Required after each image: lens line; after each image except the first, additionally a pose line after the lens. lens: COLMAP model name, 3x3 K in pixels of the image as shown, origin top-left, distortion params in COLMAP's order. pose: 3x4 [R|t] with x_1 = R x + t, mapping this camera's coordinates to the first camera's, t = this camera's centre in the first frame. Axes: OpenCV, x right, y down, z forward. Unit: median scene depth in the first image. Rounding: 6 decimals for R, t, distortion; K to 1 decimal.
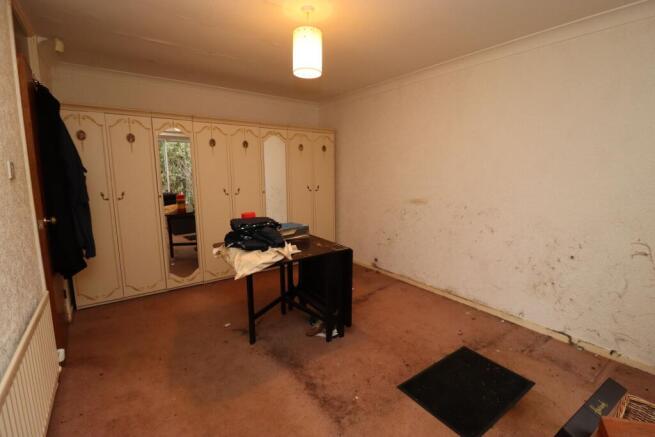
lens RADIAL K [[304.0, 0, 332.6], [0, 304.0, 218.4], [0, 0, 1]] dist [-0.002715, -0.001011]
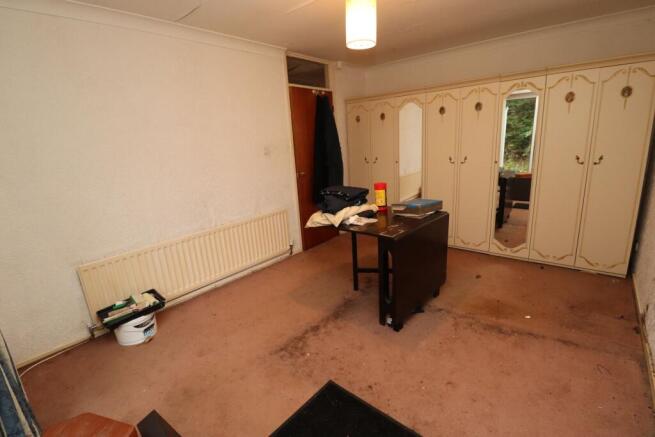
lens RADIAL K [[304.0, 0, 333.6], [0, 304.0, 216.7], [0, 0, 1]] dist [-0.002715, -0.001011]
pose [[0.232144, 0.216587, -0.948261, 0.602615], [-0.106064, 0.974717, 0.196664, -0.071649], [0.966881, 0.054921, 0.249247, 0.457787]]
